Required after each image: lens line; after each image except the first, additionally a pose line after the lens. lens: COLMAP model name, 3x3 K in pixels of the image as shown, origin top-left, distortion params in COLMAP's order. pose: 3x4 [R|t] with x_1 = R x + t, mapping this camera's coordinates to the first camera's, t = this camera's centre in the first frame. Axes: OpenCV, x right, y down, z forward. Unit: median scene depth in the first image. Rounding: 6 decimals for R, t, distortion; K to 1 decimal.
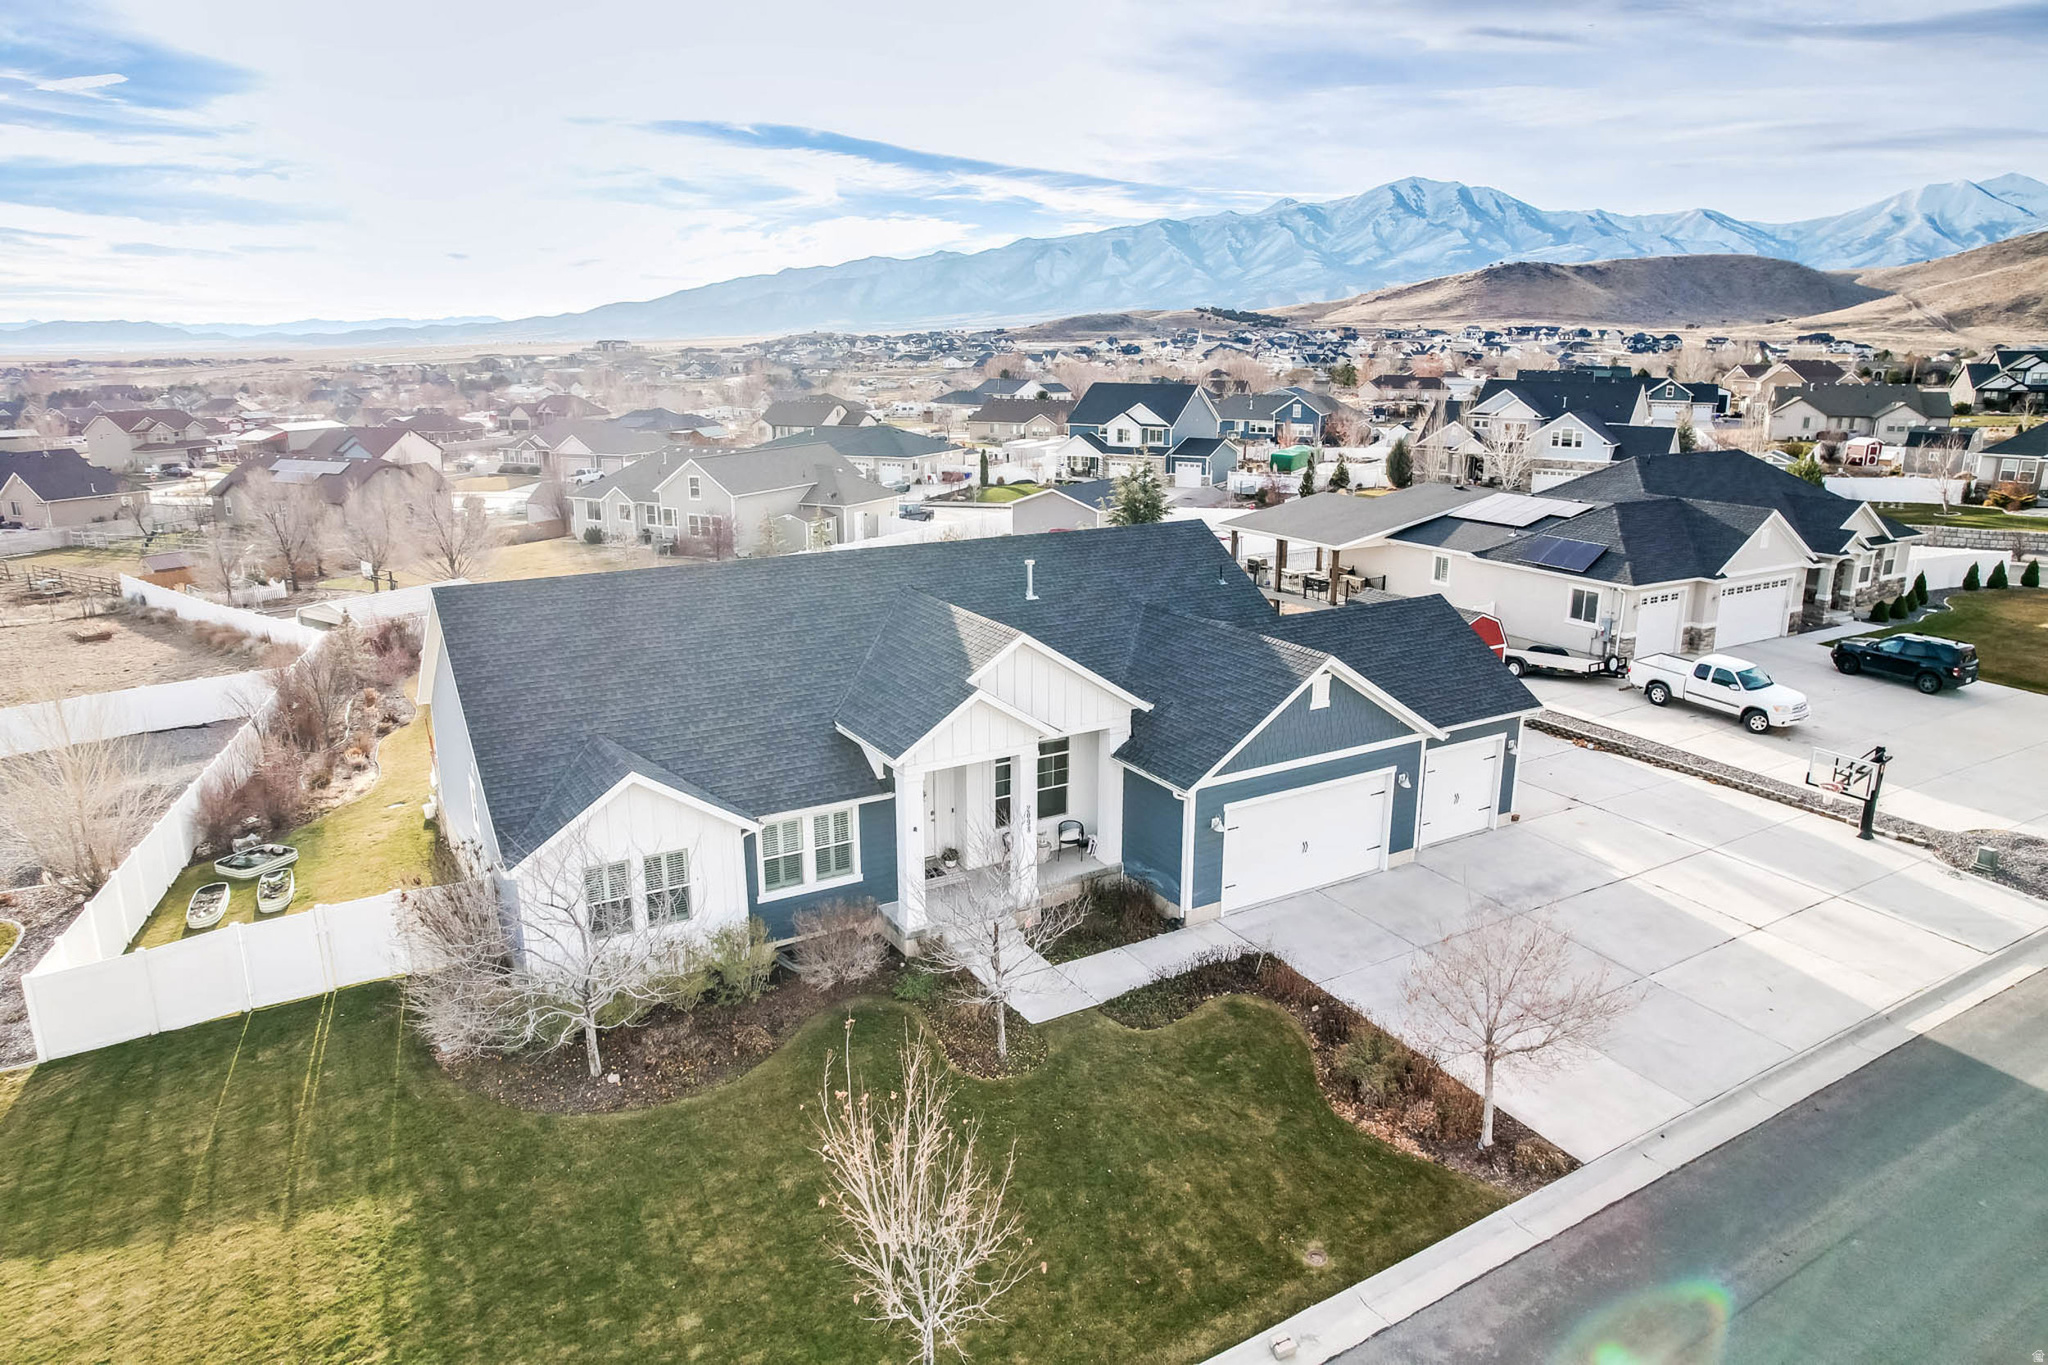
lens RADIAL K [[1310.5, 0, 1024.6], [0, 1310.5, 677.7], [0, 0, 1]] dist [-0.074921, 0.064369]
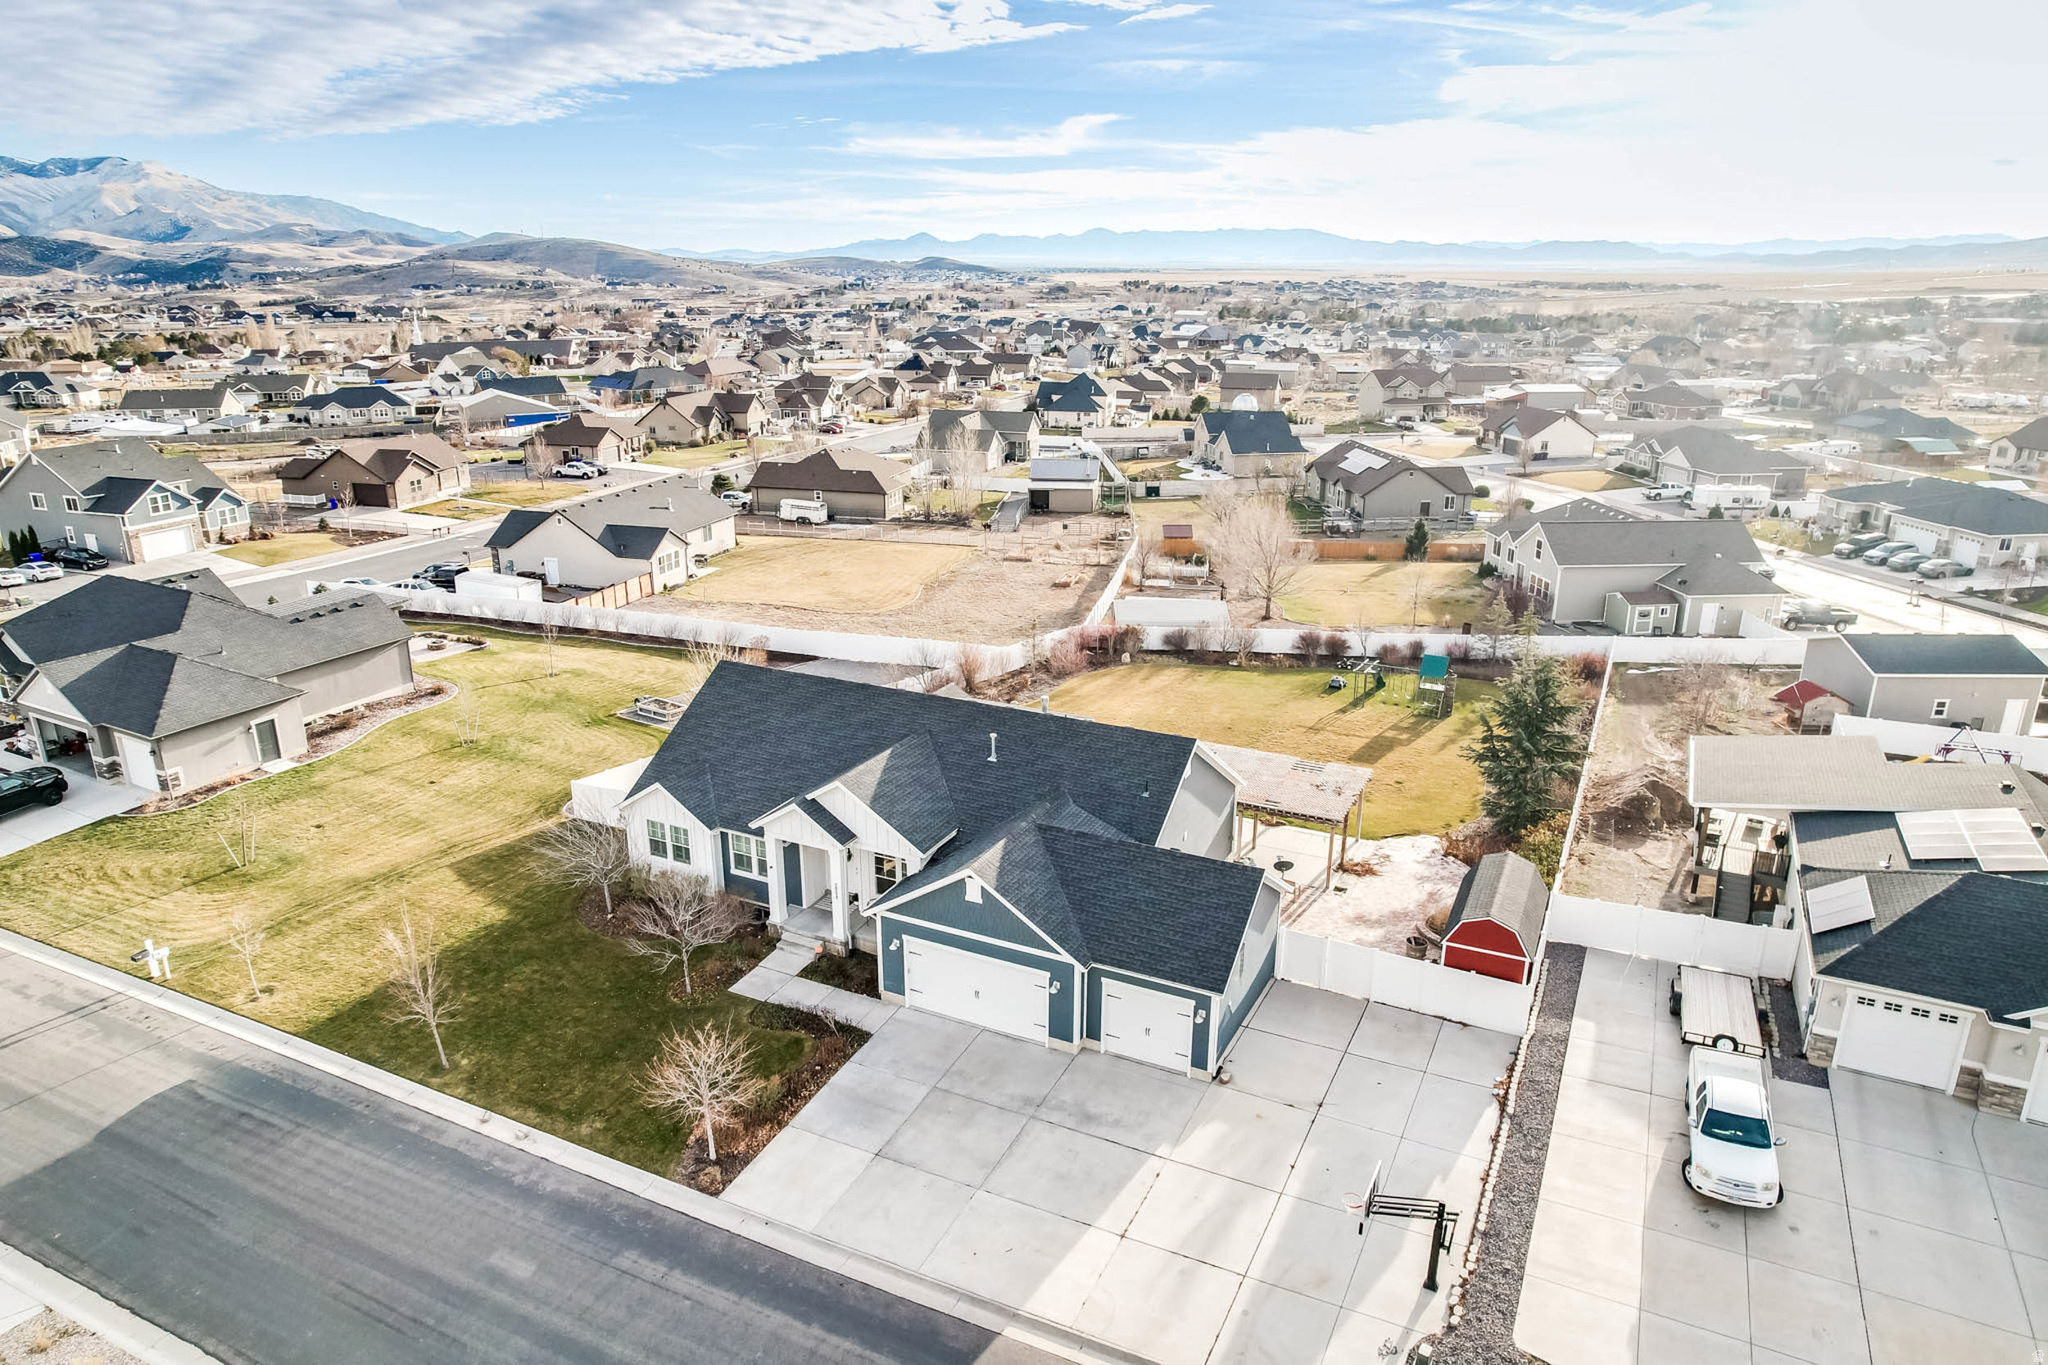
lens RADIAL K [[1310.5, 0, 1030.4], [0, 1310.5, 688.0], [0, 0, 1]] dist [-0.074921, 0.064369]
pose [[0.545512, 0.267428, -0.794292, 0.903218], [-0.216153, 0.960556, 0.174956, -0.312856], [0.809750, 0.076248, 0.581800, 0.159488]]
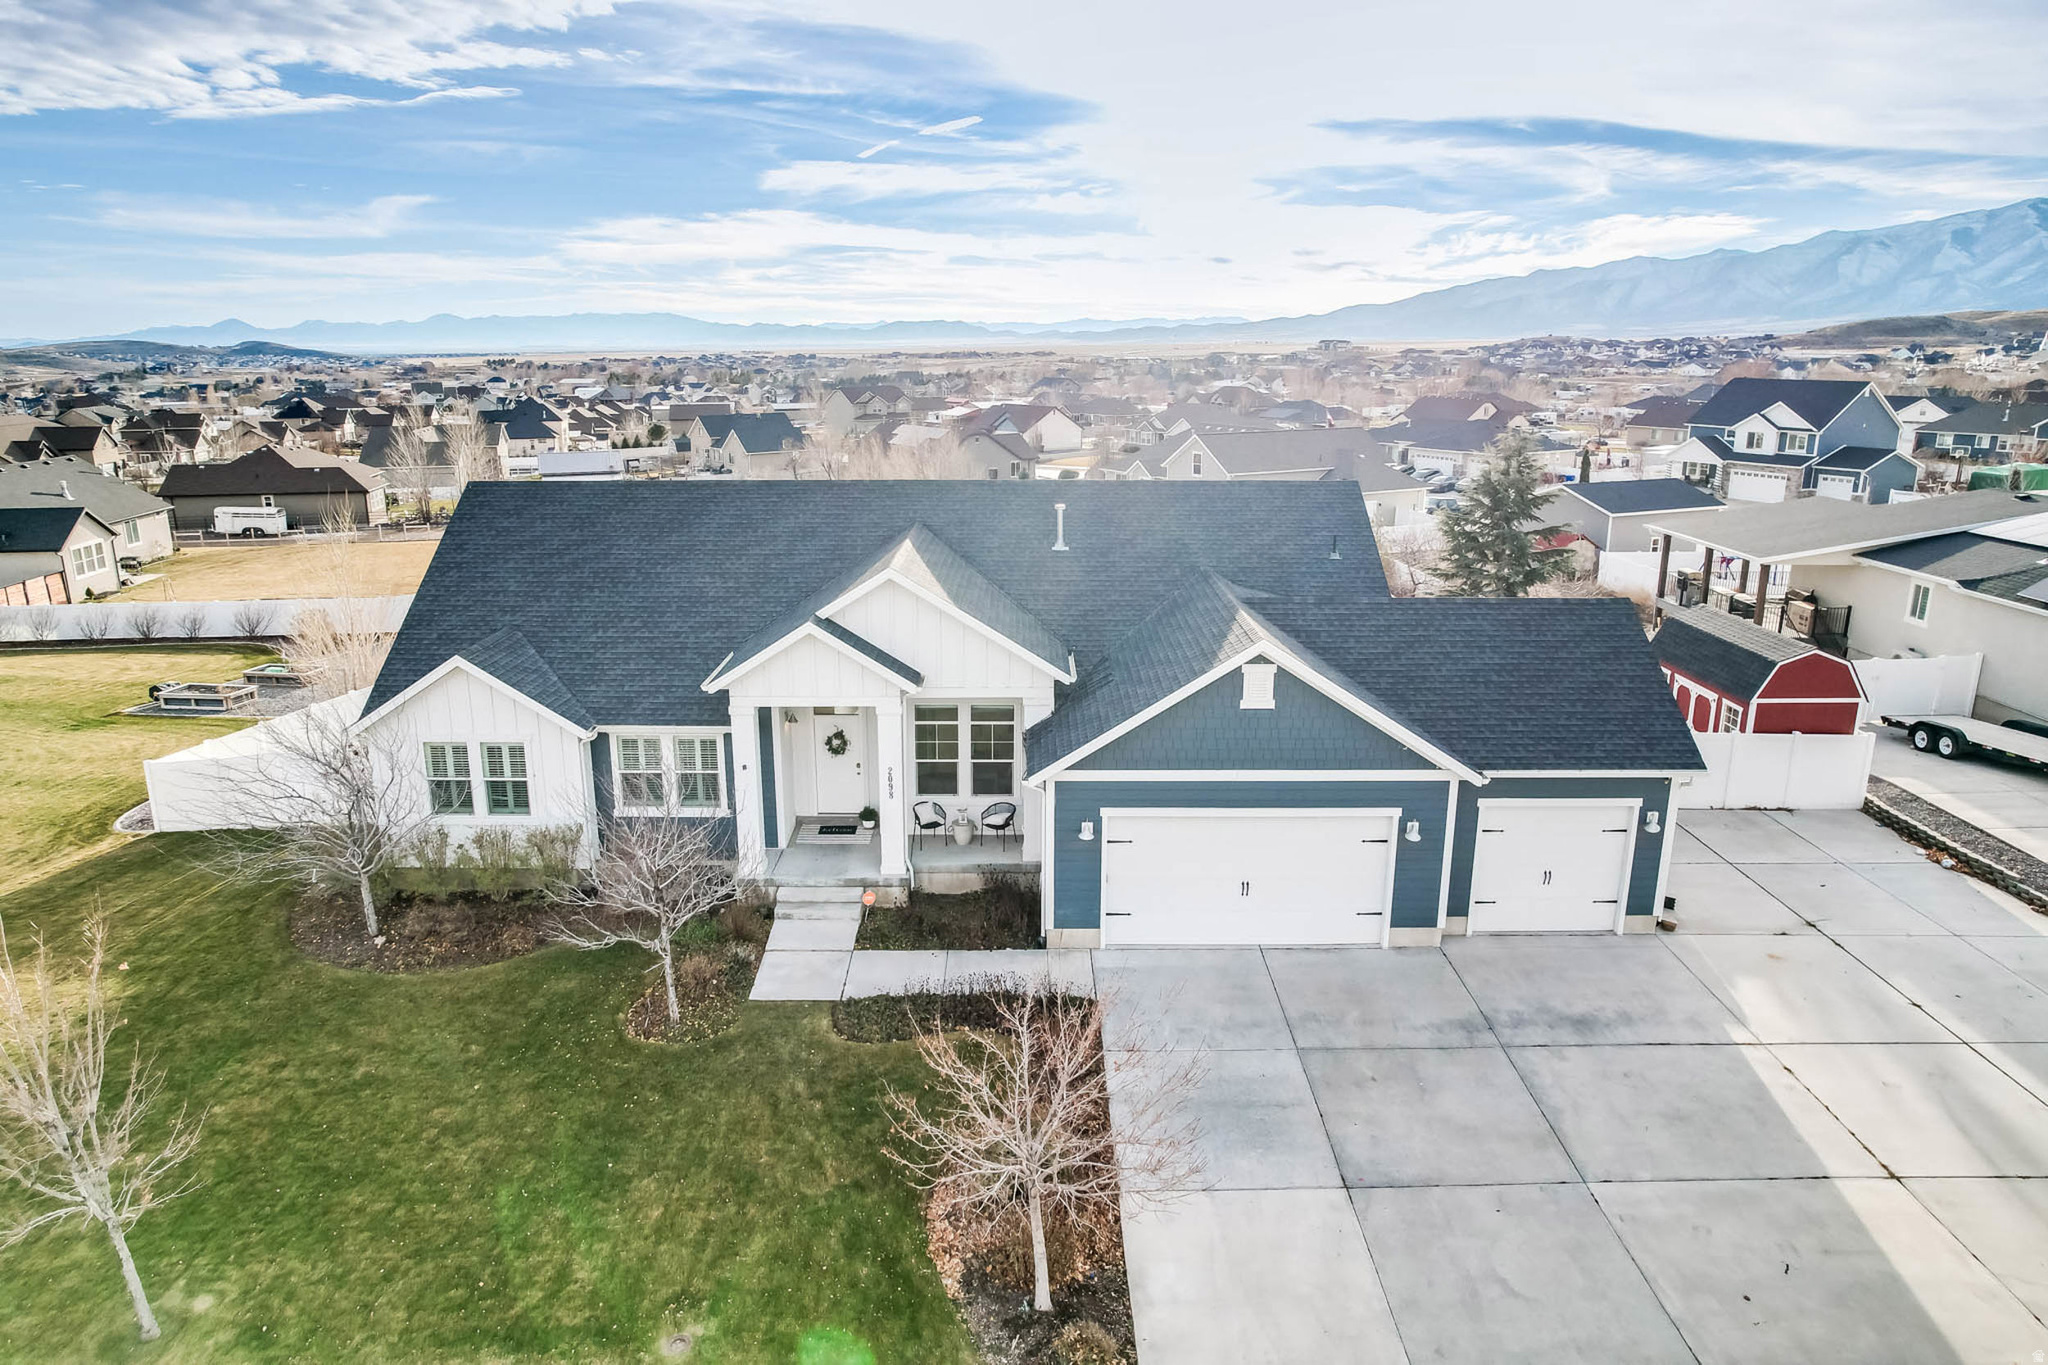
lens RADIAL K [[1310.5, 0, 1022.8], [0, 1310.5, 681.0], [0, 0, 1]] dist [-0.074921, 0.064369]
pose [[0.859907, 0.130398, -0.493515, 0.336059], [-0.129975, 0.990887, 0.035345, -0.001223], [0.493626, 0.033752, 0.869019, 0.189740]]
